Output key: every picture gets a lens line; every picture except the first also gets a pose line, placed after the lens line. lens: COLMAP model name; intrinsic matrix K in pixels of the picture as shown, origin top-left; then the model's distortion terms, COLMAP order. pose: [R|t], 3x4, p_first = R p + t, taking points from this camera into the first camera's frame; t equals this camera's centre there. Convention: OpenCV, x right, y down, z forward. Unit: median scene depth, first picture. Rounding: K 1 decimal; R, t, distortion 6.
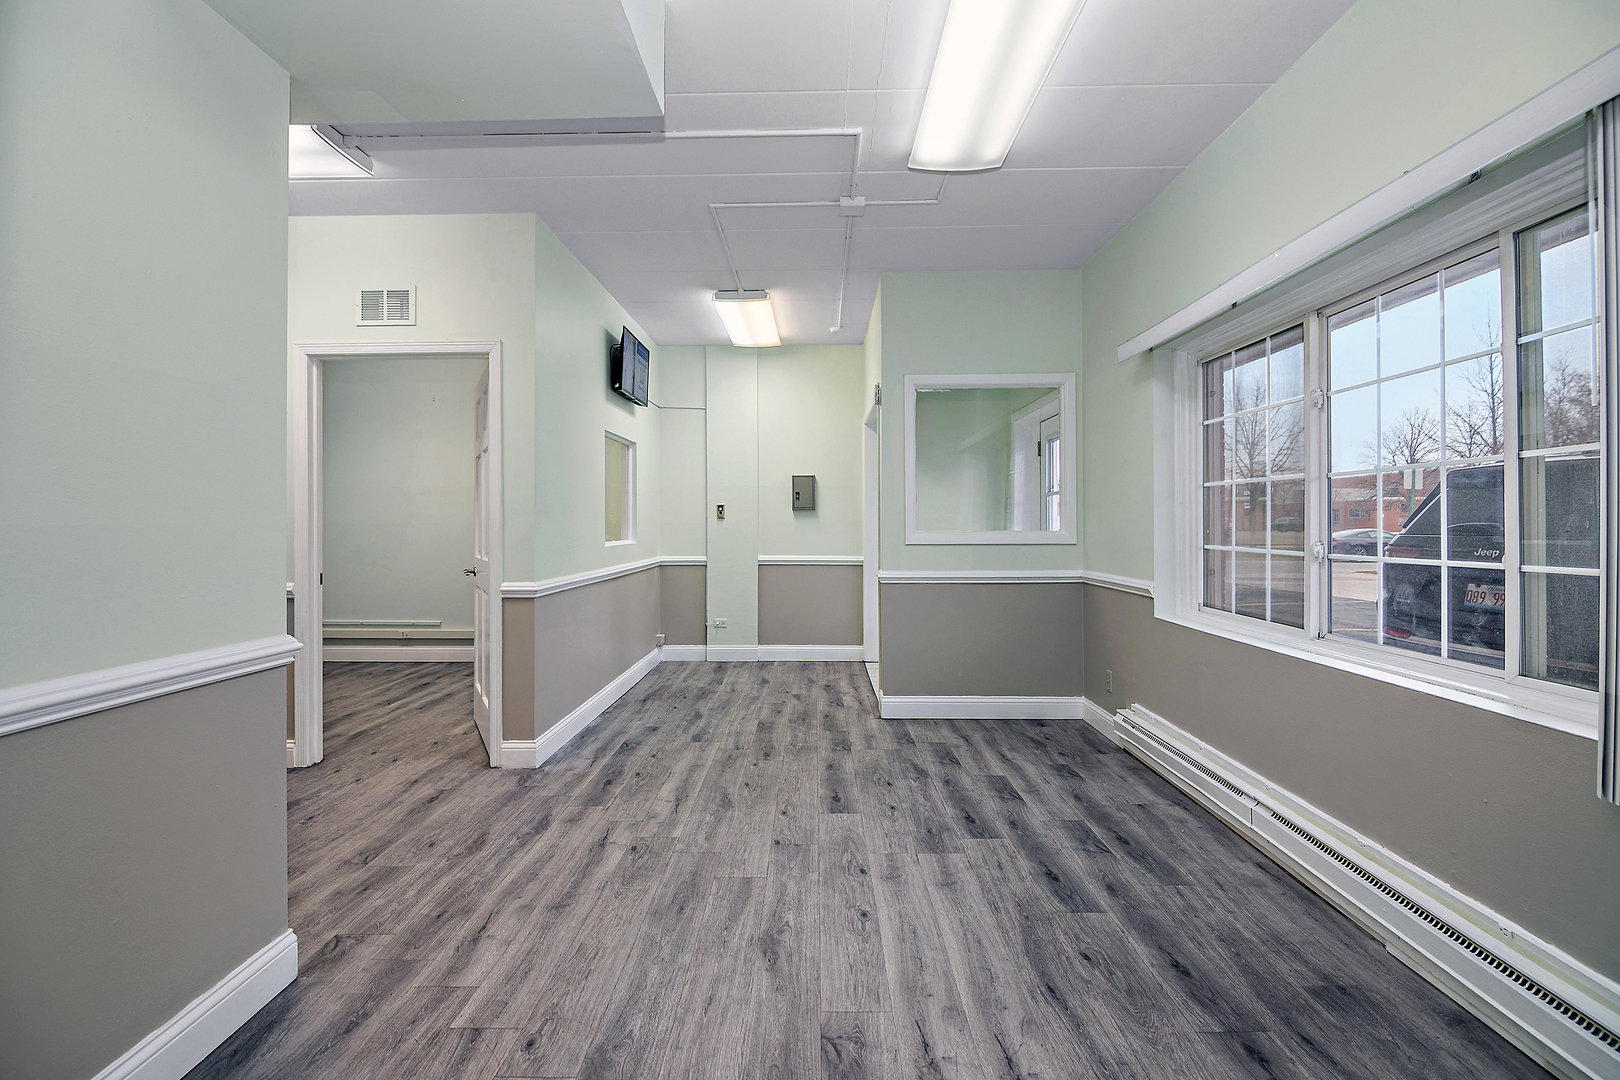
lens RADIAL K [[730.0, 0, 812.5], [0, 730.0, 528.4], [0, 0, 1]] dist [-0.000041, -0.006531]
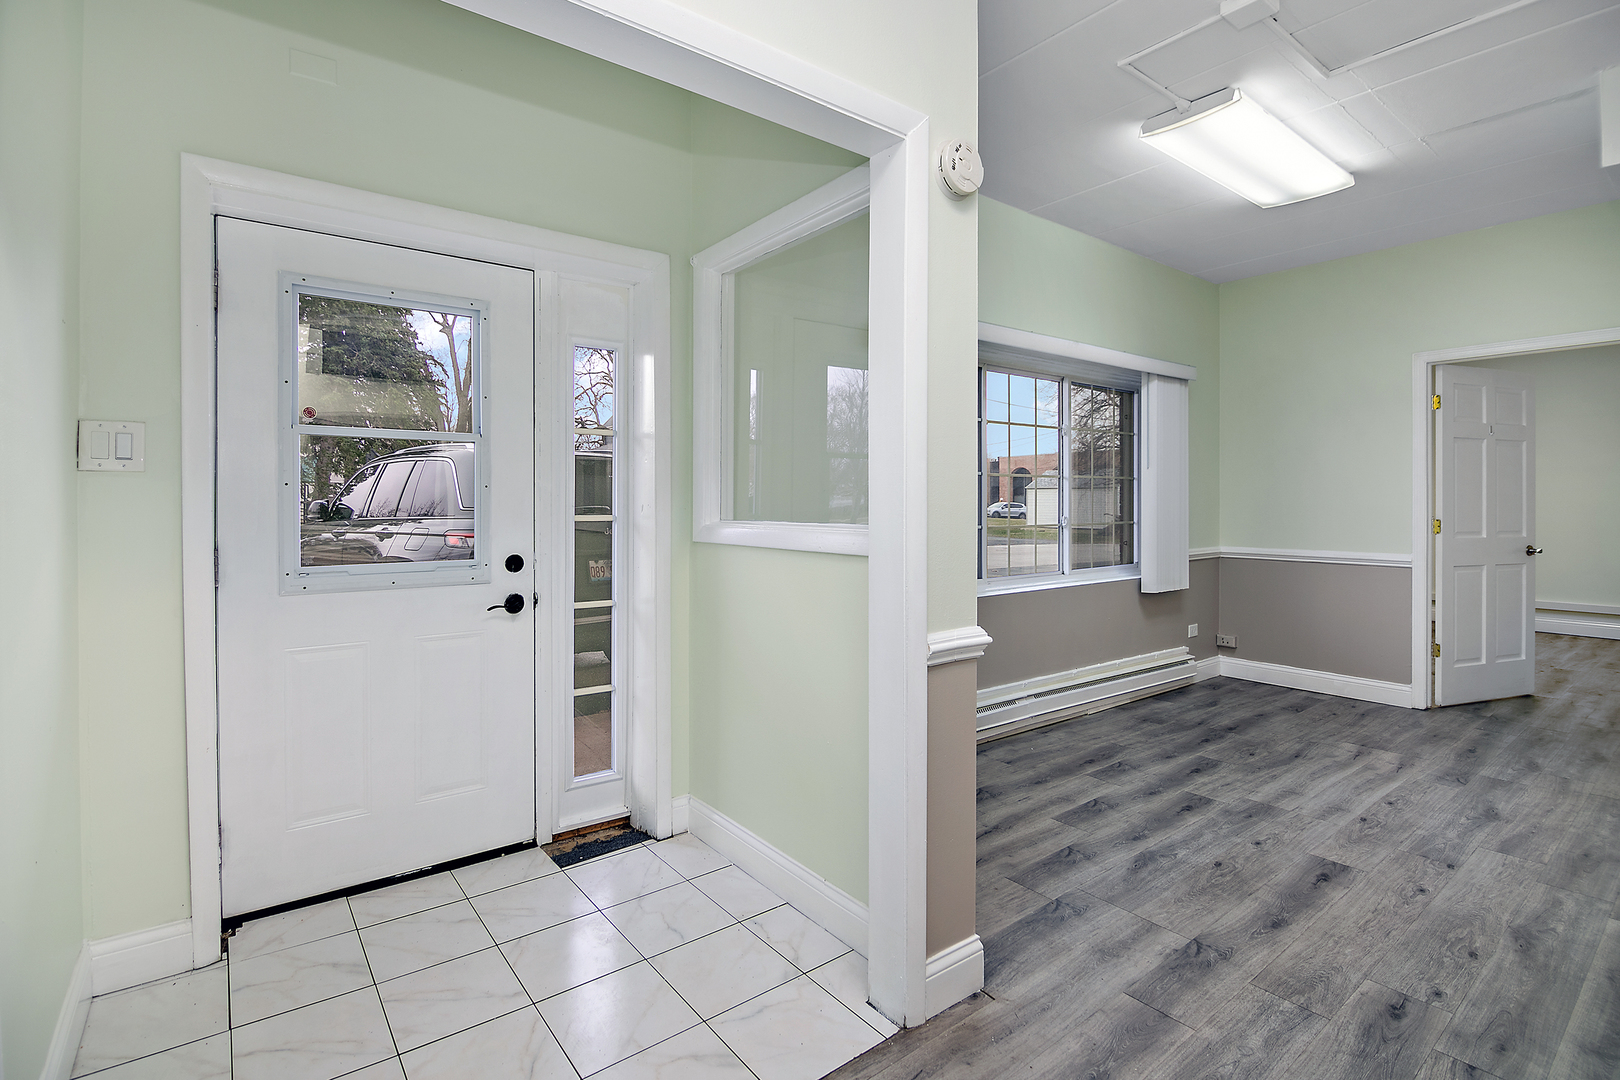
lens RADIAL K [[748.5, 0, 789.5], [0, 748.5, 515.0], [0, 0, 1]] dist [-0.009141, -0.006748]
pose [[-0.603031, -0.009811, 0.797657, -0.237860], [0.006864, 0.999824, 0.017487, -0.012994], [-0.797688, 0.016020, -0.602858, 1.897895]]
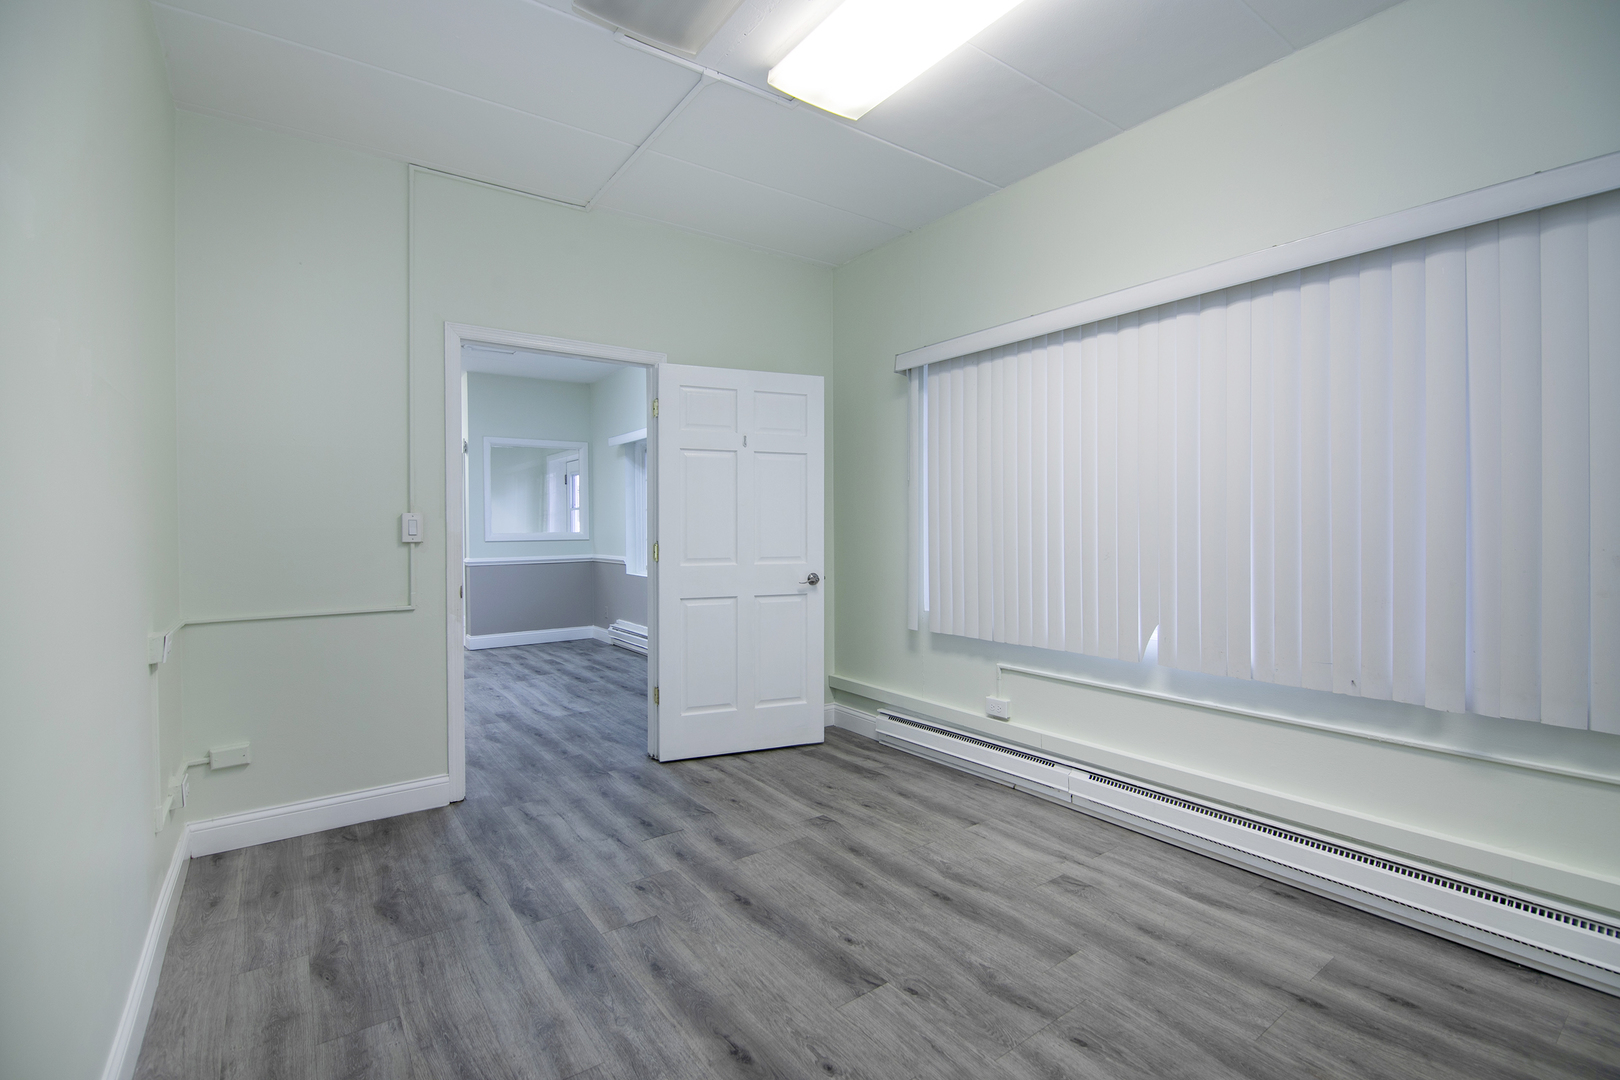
lens RADIAL K [[730.0, 0, 812.5], [0, 730.0, 528.4], [0, 0, 1]] dist [-0.000041, -0.006531]
pose [[0.803348, -0.002816, 0.595504, -0.363417], [0.006889, 0.999966, -0.004565, 0.009566], [-0.595470, 0.007770, 0.803340, -1.053938]]
